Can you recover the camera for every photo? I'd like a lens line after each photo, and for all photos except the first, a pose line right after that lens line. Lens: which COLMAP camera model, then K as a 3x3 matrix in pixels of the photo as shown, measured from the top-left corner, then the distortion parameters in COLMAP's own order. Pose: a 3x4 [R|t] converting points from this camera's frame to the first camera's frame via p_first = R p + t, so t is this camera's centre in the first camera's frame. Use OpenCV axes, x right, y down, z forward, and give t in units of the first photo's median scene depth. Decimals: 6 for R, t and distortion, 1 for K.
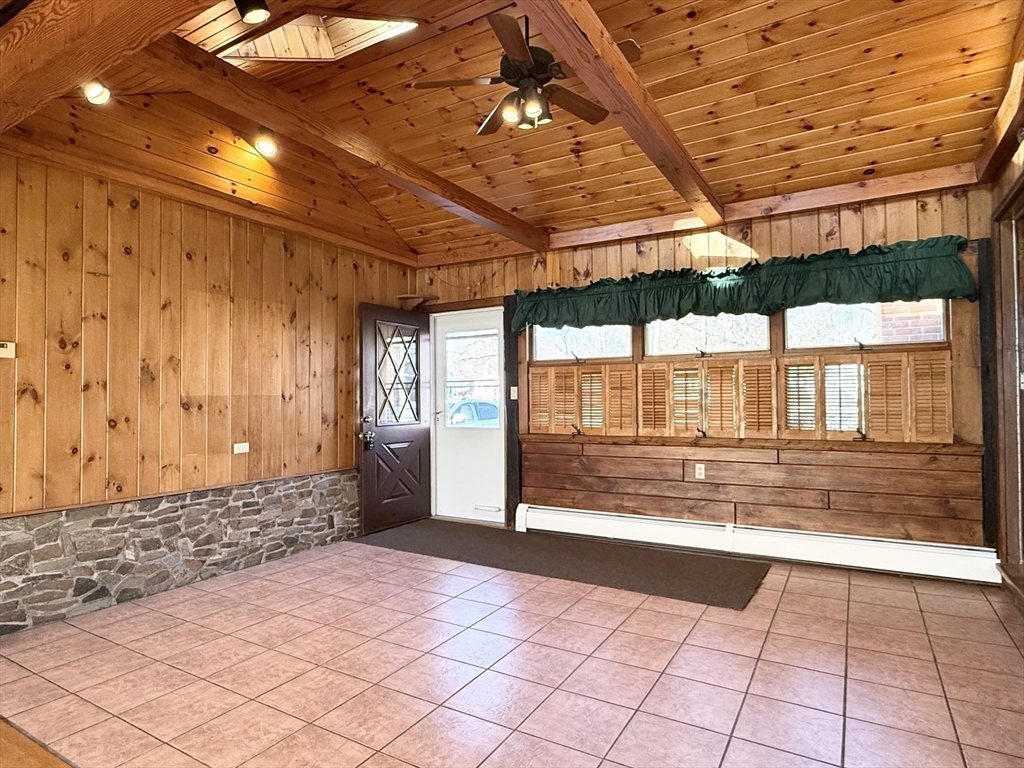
lens RADIAL K [[581.9, 0, 512.0], [0, 581.9, 384.0], [0, 0, 1]] dist [0.001662, 0.001037]
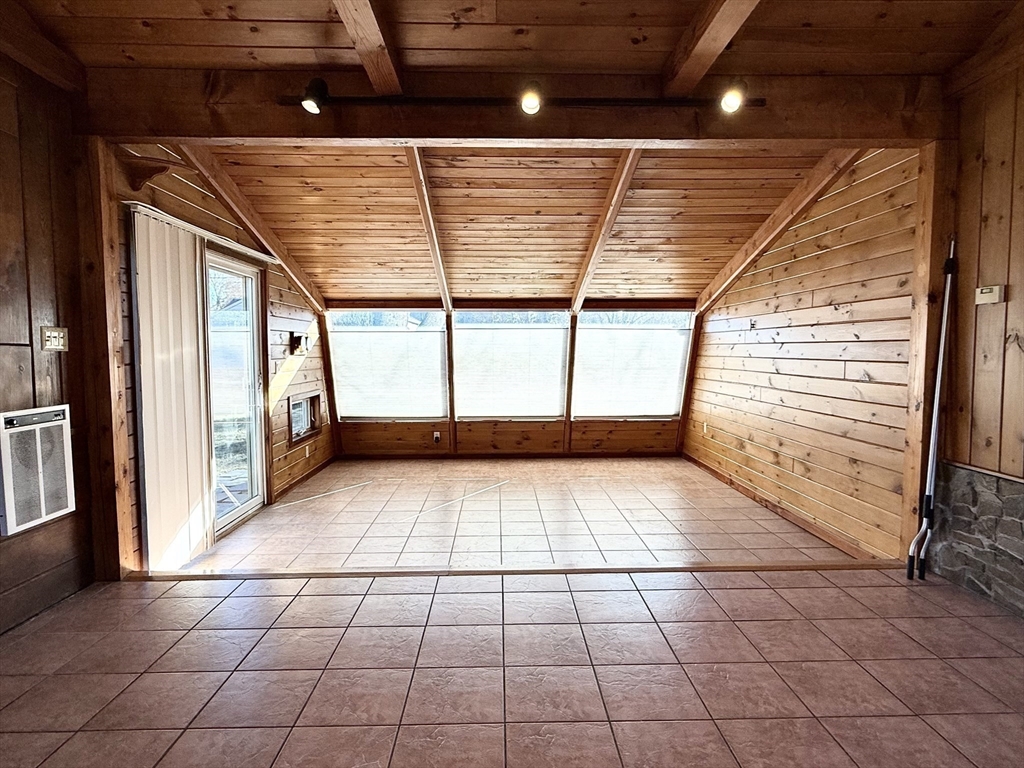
lens RADIAL K [[581.9, 0, 512.0], [0, 581.9, 384.0], [0, 0, 1]] dist [0.001662, 0.001037]
pose [[-0.847106, 0.040974, -0.529842, 0.193438], [0.021948, 0.998870, 0.042155, 0.019834], [0.530971, 0.024081, -0.847048, 0.974497]]
